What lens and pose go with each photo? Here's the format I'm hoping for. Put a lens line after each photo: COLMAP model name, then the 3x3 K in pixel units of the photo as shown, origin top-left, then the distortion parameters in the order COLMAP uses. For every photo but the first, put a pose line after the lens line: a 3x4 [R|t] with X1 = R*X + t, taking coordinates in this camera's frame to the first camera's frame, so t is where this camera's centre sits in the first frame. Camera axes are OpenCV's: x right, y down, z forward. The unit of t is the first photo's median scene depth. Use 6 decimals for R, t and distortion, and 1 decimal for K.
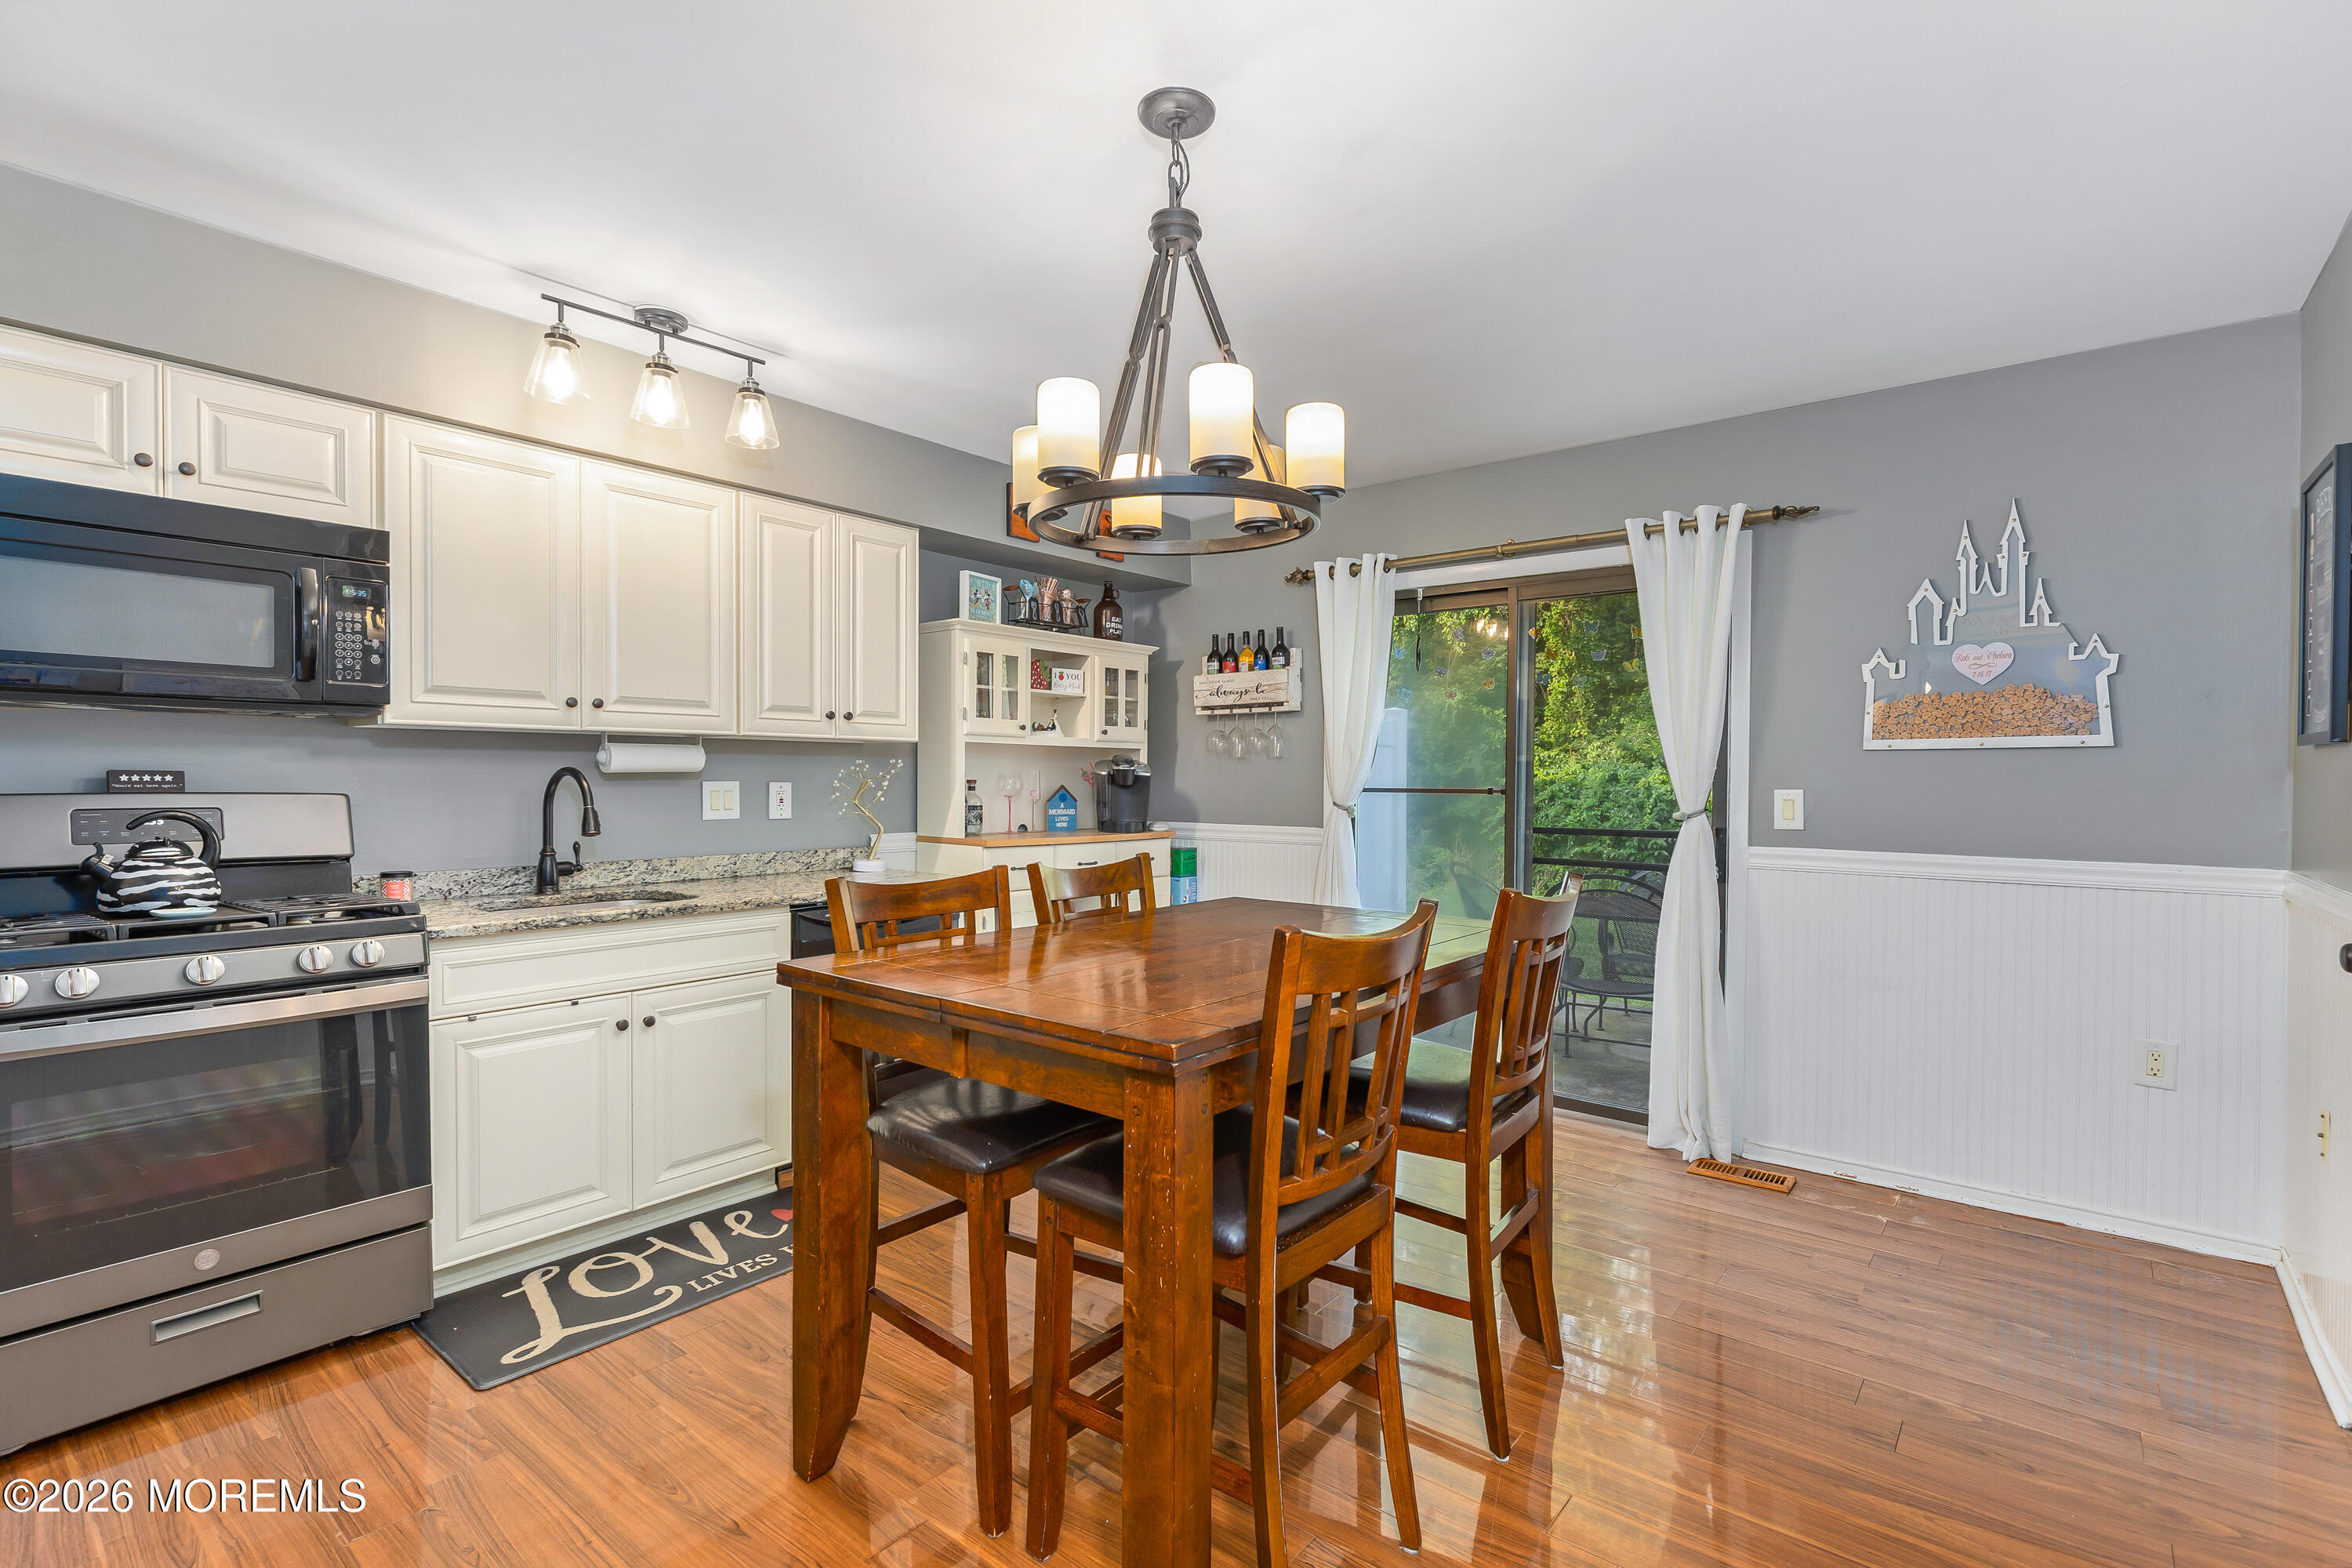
lens RADIAL K [[1082.5, 0, 1176.7], [0, 1082.5, 794.1], [0, 0, 1]] dist [-0.000930, -0.000039]
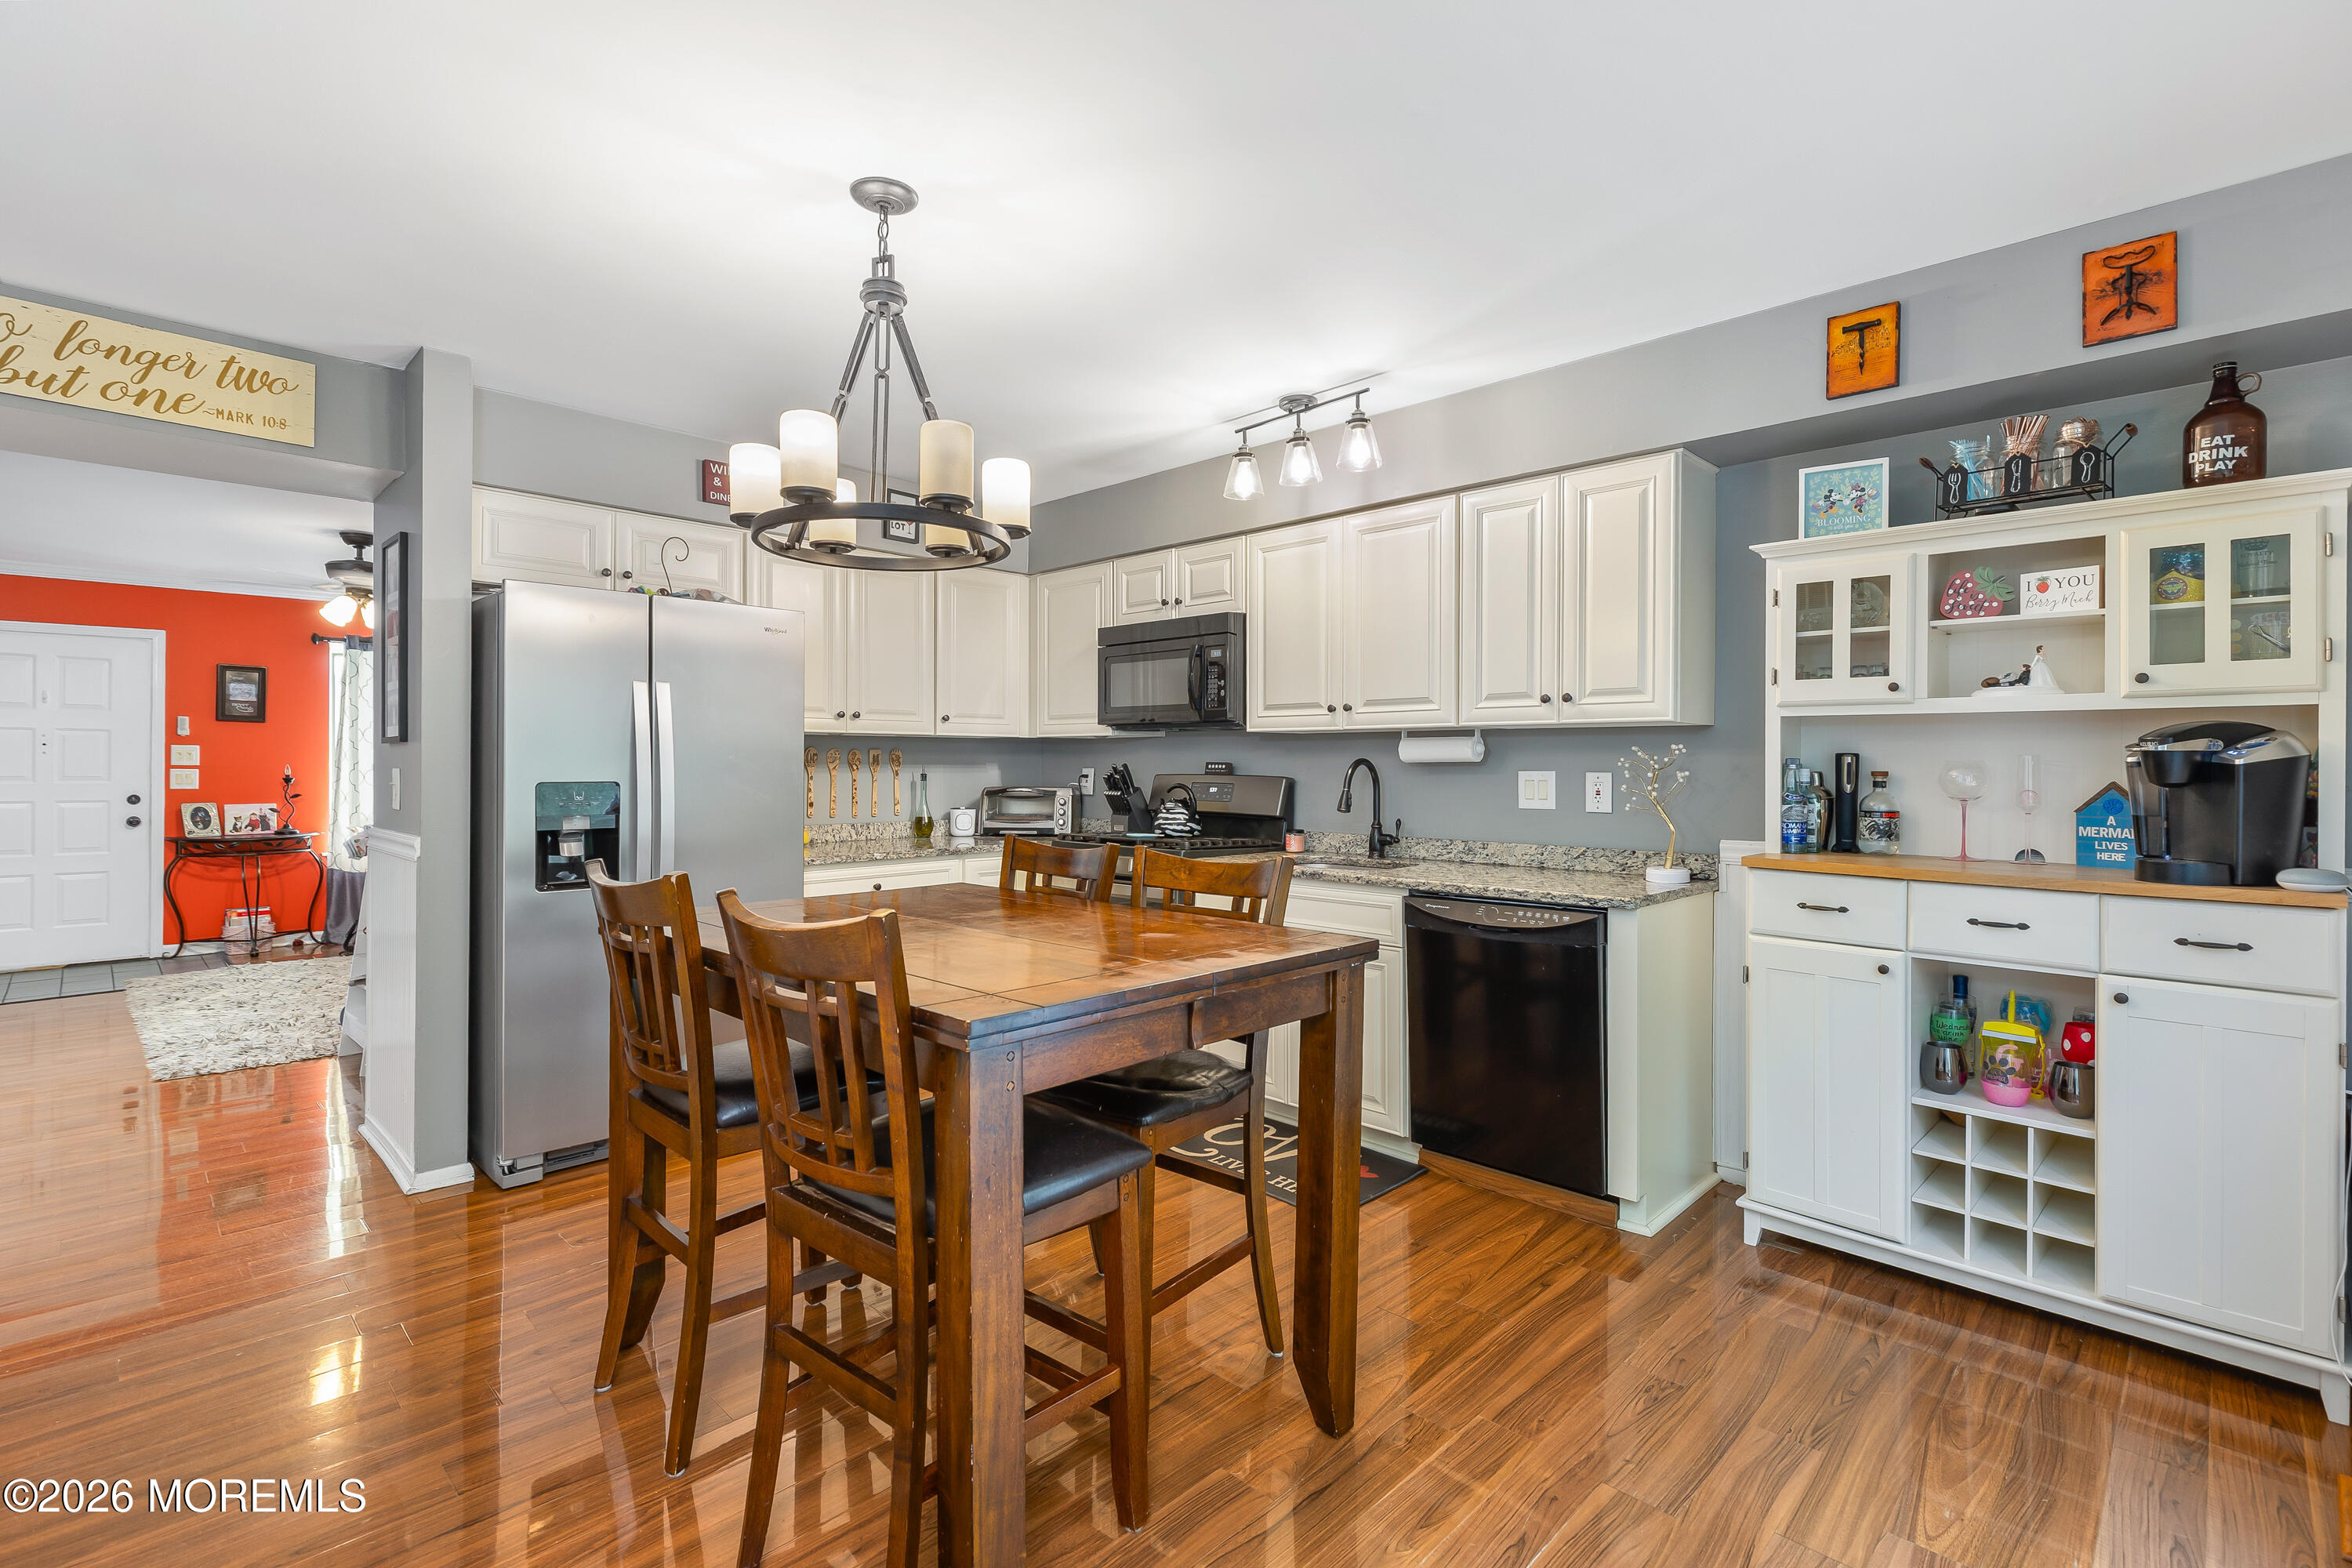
lens RADIAL K [[1067.8, 0, 1186.5], [0, 1067.8, 765.4], [0, 0, 1]] dist [0.009211, -0.001008]
pose [[-0.086551, -0.003262, -0.996242, 0.590830], [-0.019587, 0.999807, -0.001571, -0.009010], [0.996055, 0.019378, -0.086598, 0.755180]]
